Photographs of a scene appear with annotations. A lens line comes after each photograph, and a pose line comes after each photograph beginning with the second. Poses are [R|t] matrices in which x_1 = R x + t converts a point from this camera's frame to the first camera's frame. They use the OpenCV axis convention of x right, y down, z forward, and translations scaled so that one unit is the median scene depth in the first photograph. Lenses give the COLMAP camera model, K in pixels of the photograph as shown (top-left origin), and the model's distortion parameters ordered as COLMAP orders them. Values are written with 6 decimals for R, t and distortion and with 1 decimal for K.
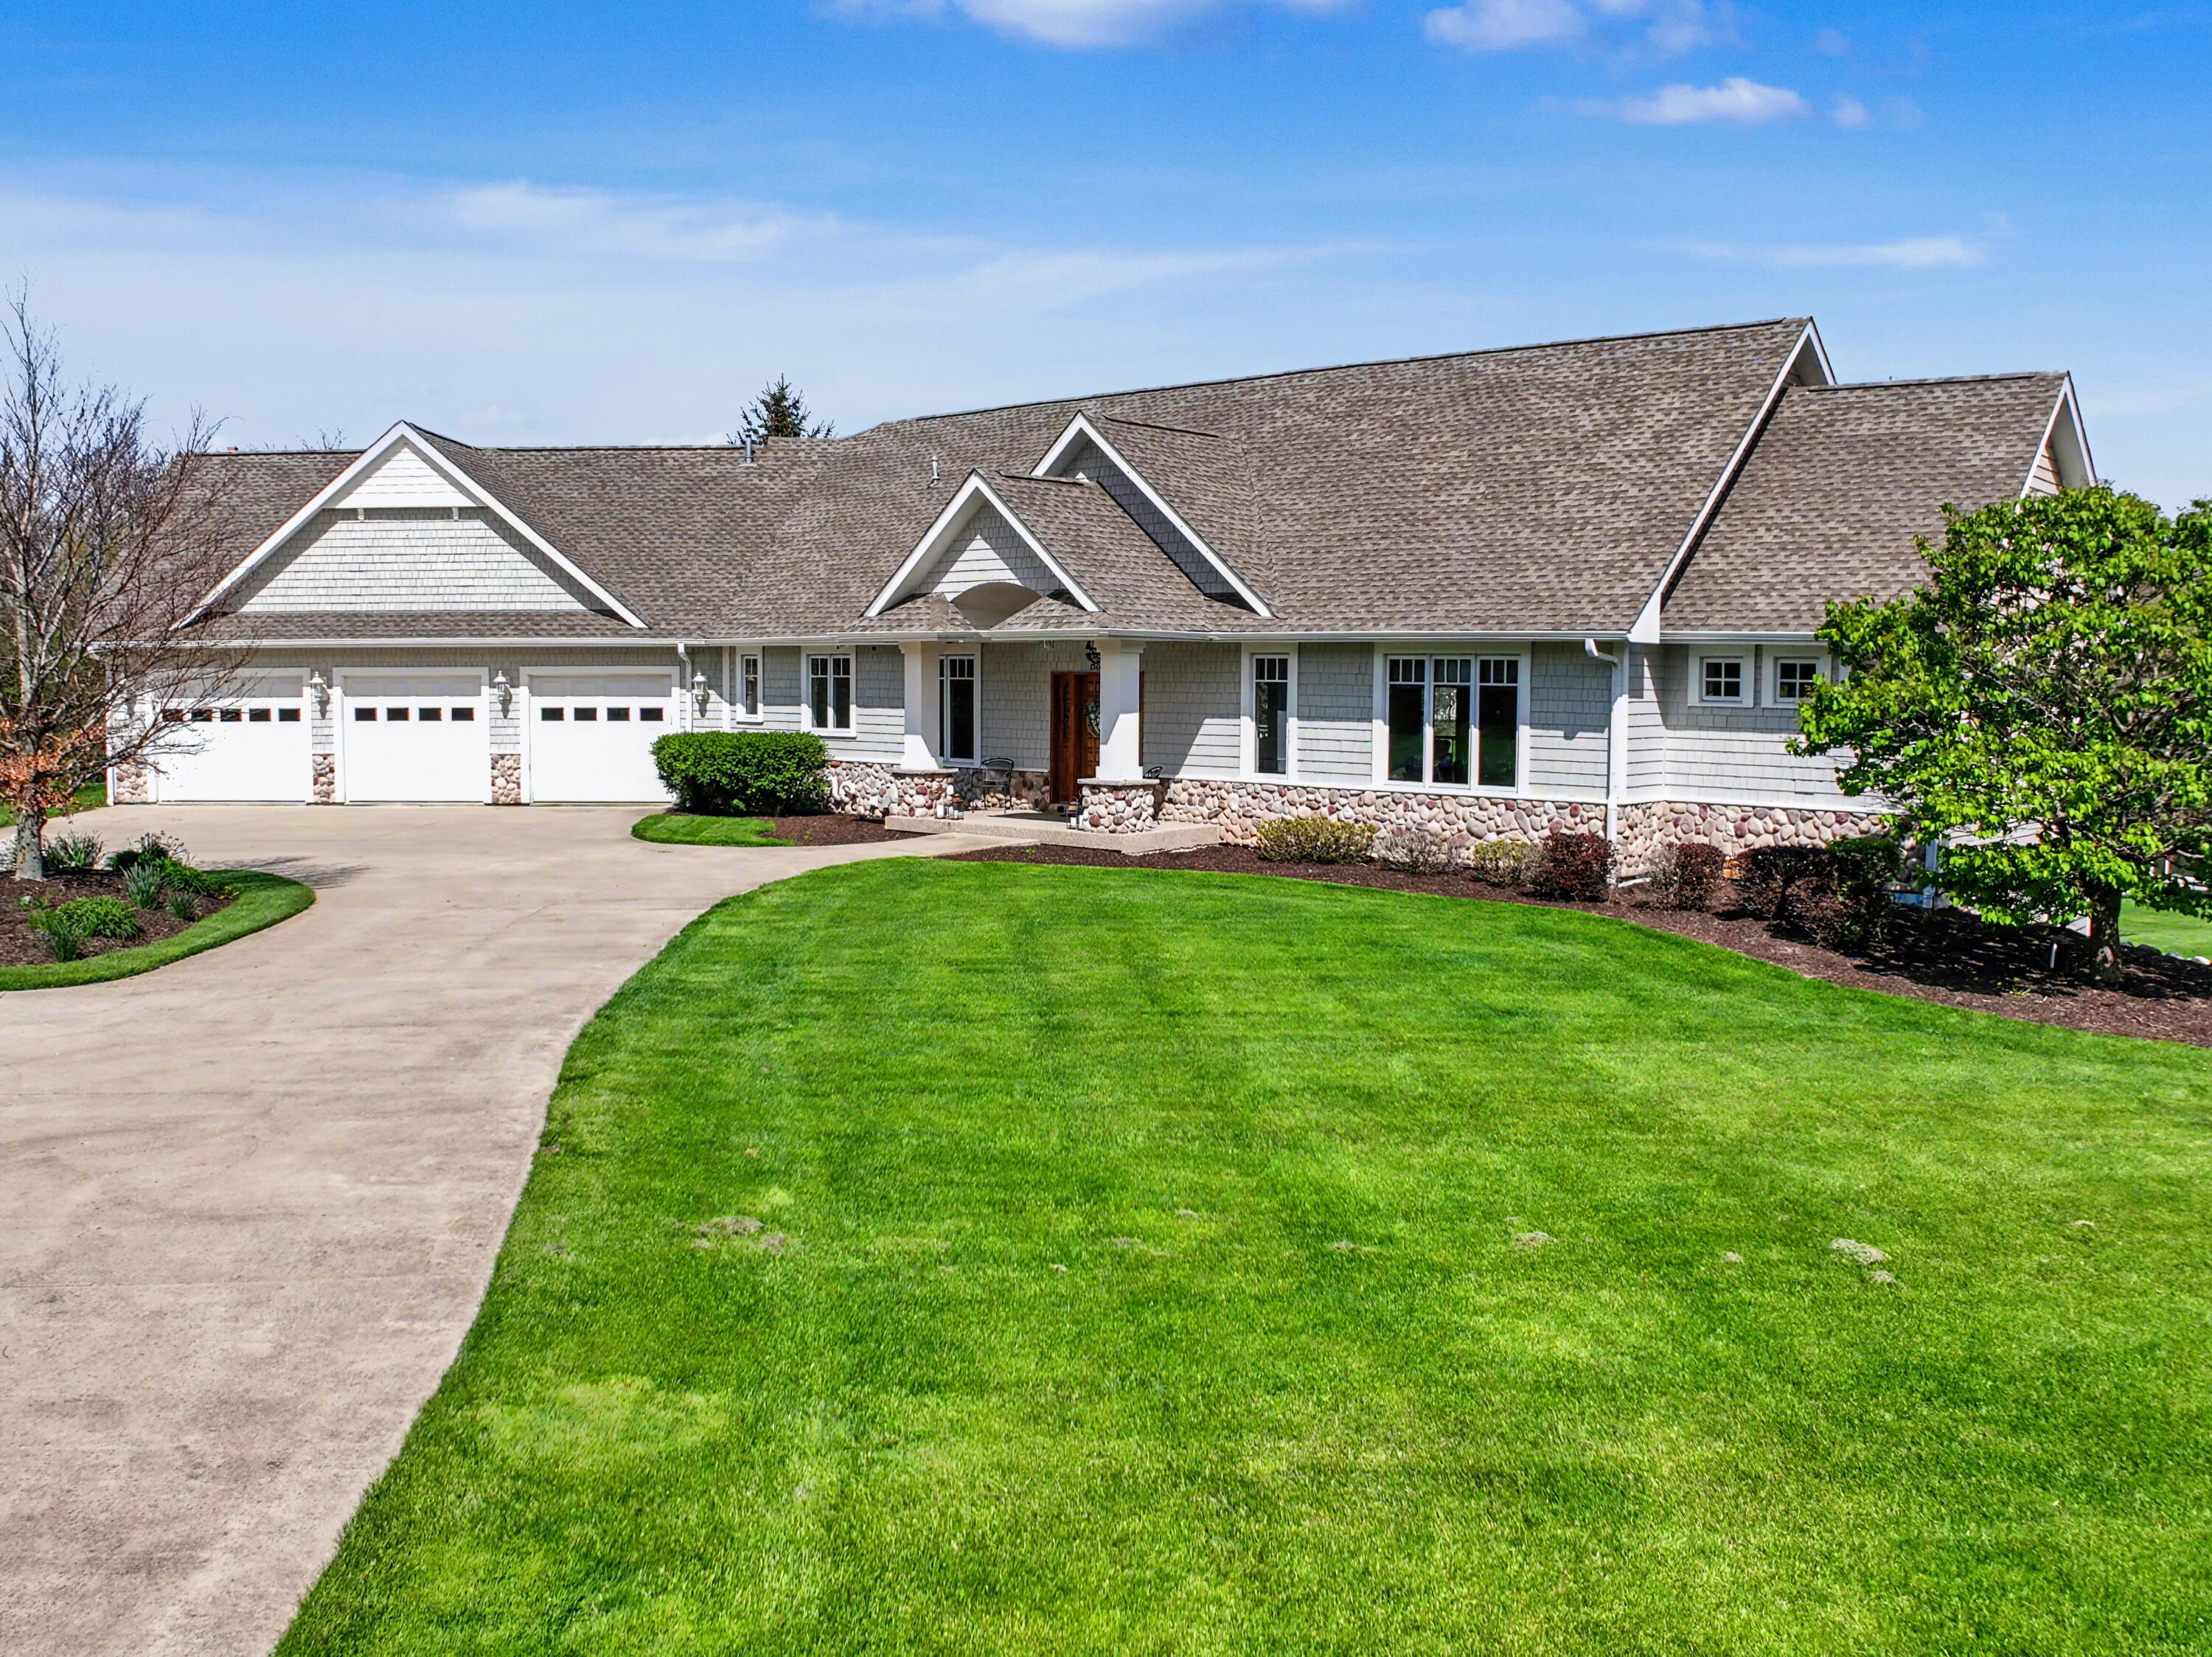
lens RADIAL K [[1913.4, 0, 1102.7], [0, 1913.4, 822.9], [0, 0, 1]] dist [-0.159563, -0.000707]
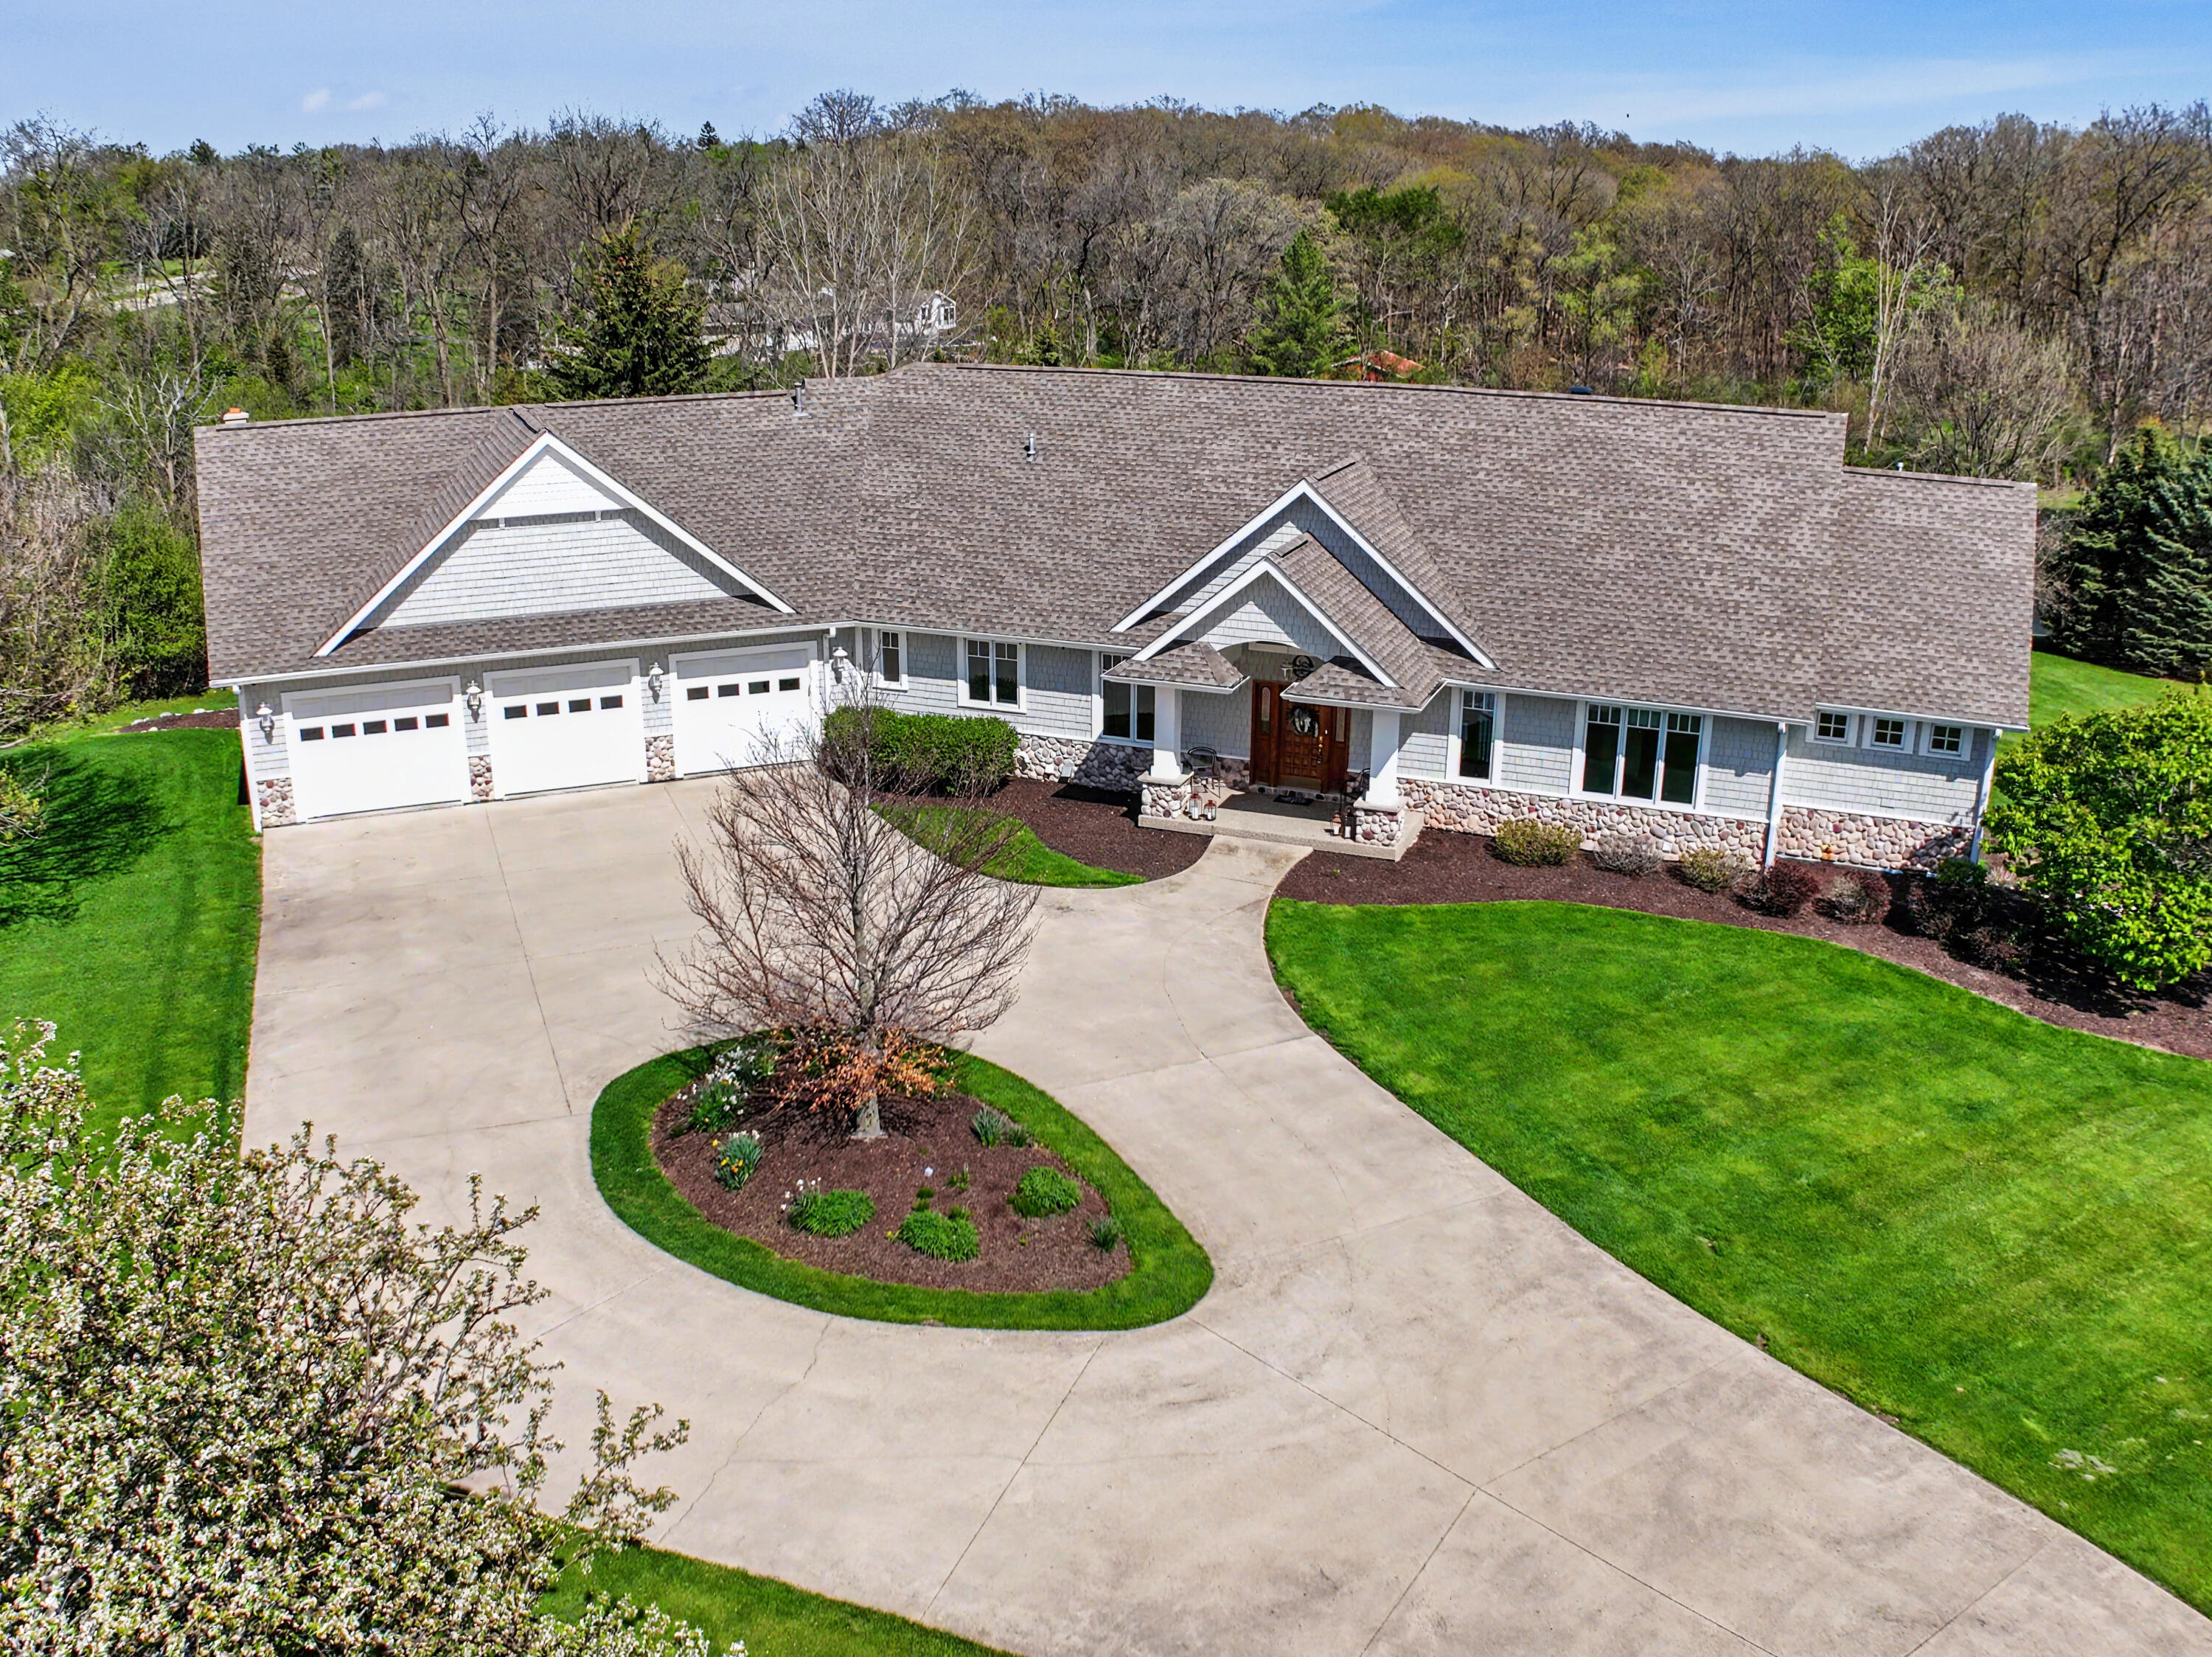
lens RADIAL K [[1913.4, 0, 1105.0], [0, 1913.4, 836.0], [0, 0, 1]] dist [-0.159563, -0.000707]
pose [[0.934955, -0.115324, 0.335498, -0.568977], [0.027315, 0.966283, 0.256030, -0.316728], [-0.353712, -0.230212, 0.906581, -0.090035]]
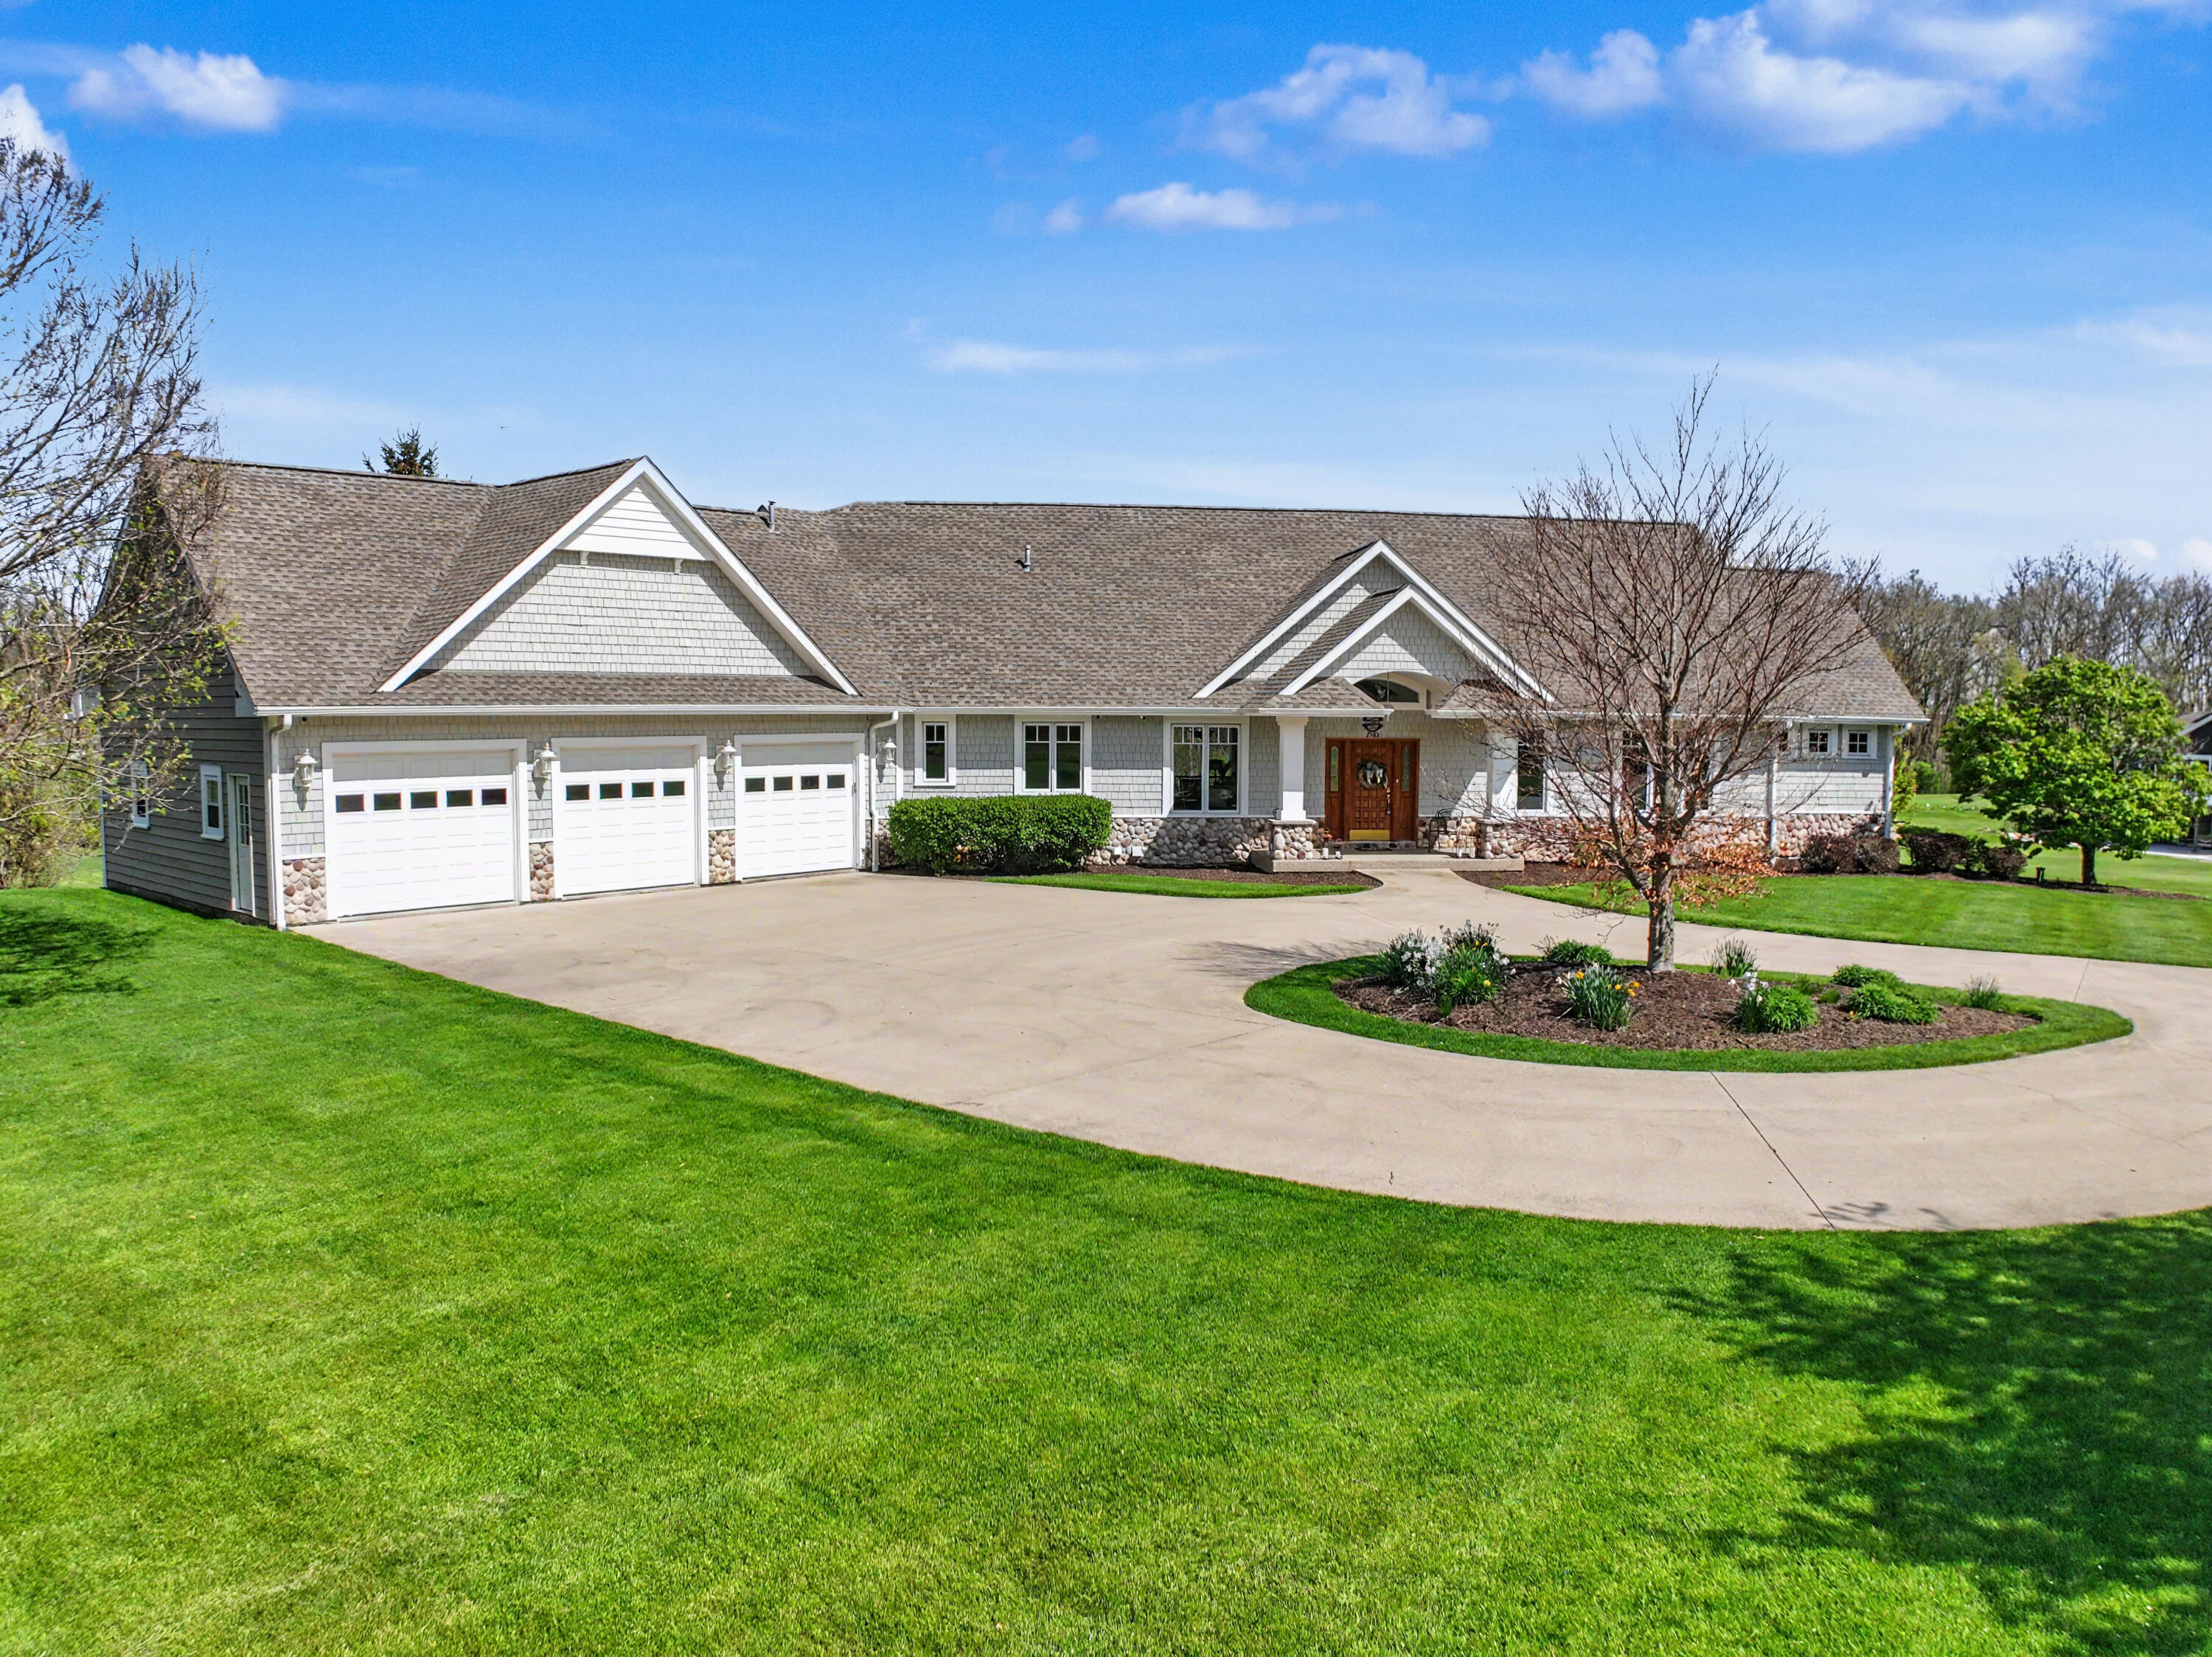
lens RADIAL K [[1565.1, 0, 1109.2], [0, 1565.1, 824.5], [0, 0, 1]] dist [-0.157055, -0.003881]
pose [[0.668201, -0.056092, 0.741863, -0.961096], [0.058285, 0.998036, 0.022963, -0.057963], [-0.741694, 0.027896, 0.670158, 0.442403]]
